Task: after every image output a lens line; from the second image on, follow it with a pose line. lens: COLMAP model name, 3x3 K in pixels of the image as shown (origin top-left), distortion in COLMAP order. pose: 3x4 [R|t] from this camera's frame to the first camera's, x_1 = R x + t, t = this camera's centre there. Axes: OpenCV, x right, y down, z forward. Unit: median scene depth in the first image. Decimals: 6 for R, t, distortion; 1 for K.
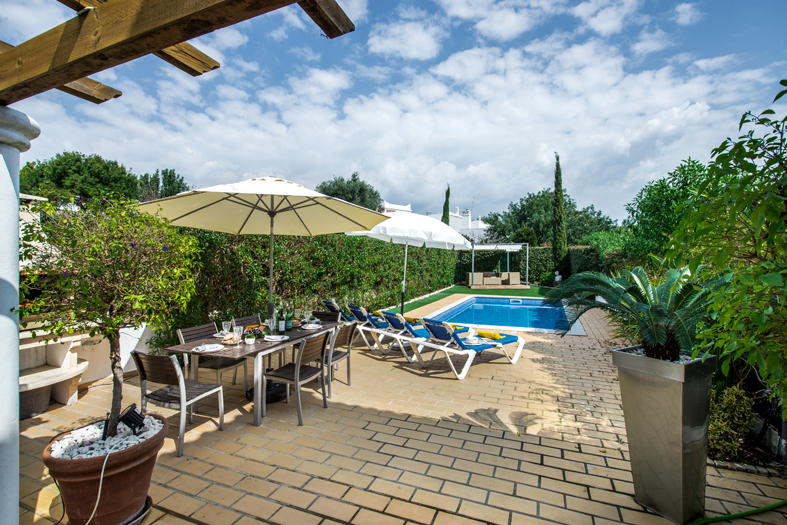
lens RADIAL K [[366.4, 0, 394.0], [0, 366.4, 255.5], [0, 0, 1]] dist [-0.001711, -0.000057]
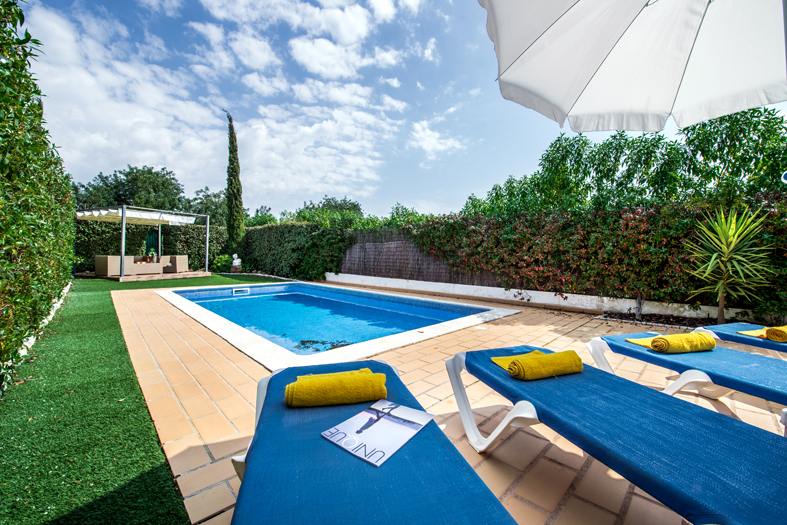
lens RADIAL K [[311.8, 0, 393.5], [0, 311.8, 262.5], [0, 0, 1]] dist [-0.013080, -0.000025]
pose [[0.394840, -0.020197, 0.918528, -0.065639], [-0.011527, 0.999571, 0.026934, 0.038439], [-0.918678, -0.021222, 0.394438, 0.377894]]
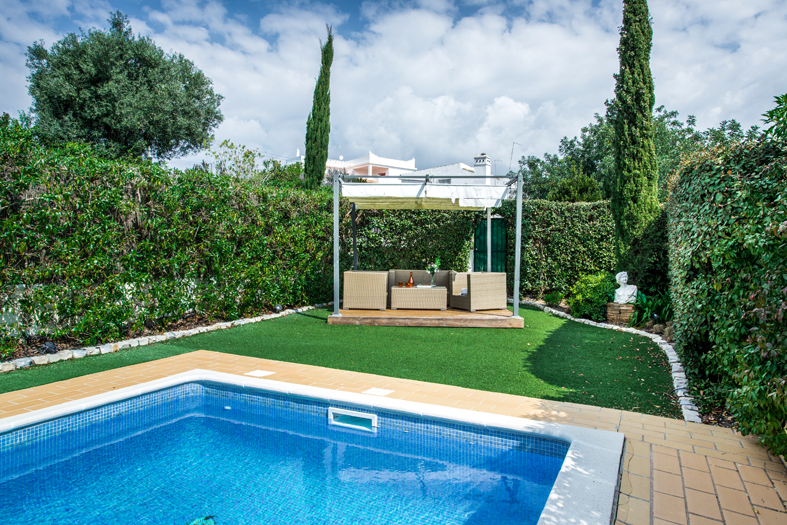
lens RADIAL K [[516.0, 0, 393.5], [0, 516.0, 262.5], [0, 0, 1]] dist [0.005883, 0.000396]
pose [[0.997732, 0.014789, -0.065674, 0.275111], [-0.012769, 0.999435, 0.031077, 0.023661], [0.066096, -0.030168, 0.997357, 0.540982]]
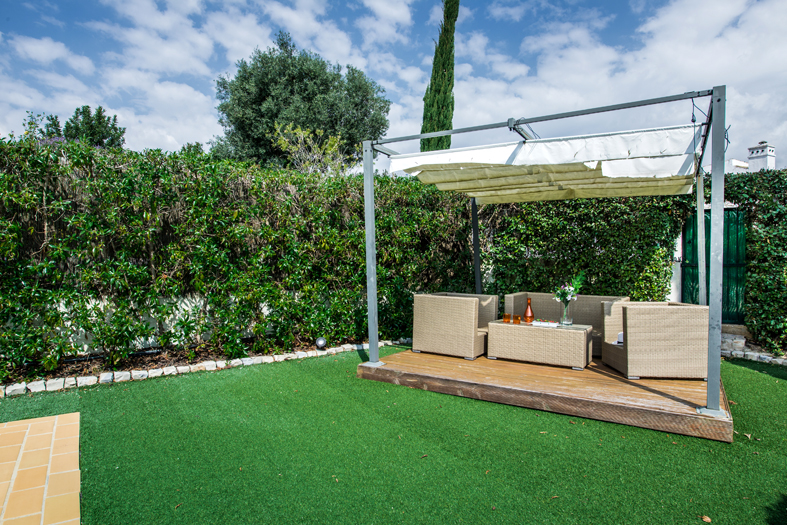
lens RADIAL K [[481.9, 0, 389.8], [0, 481.9, 263.7], [0, 0, 1]] dist [0.001506, 0.002664]
pose [[0.822638, 0.010662, -0.568466, 0.349462], [-0.007158, 0.999939, 0.008395, 0.025845], [0.568521, -0.002837, 0.822664, 0.748900]]
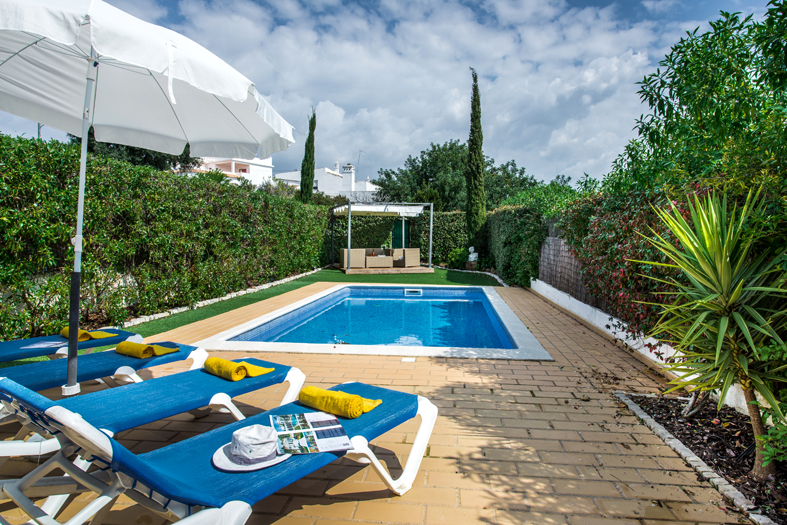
lens RADIAL K [[481.9, 0, 389.8], [0, 481.9, 263.7], [0, 0, 1]] dist [0.001506, 0.002664]
pose [[0.963713, -0.007680, 0.266829, 0.058295], [-0.008667, 0.998159, 0.060031, 0.021588], [-0.266799, -0.060165, 0.961872, 0.174922]]
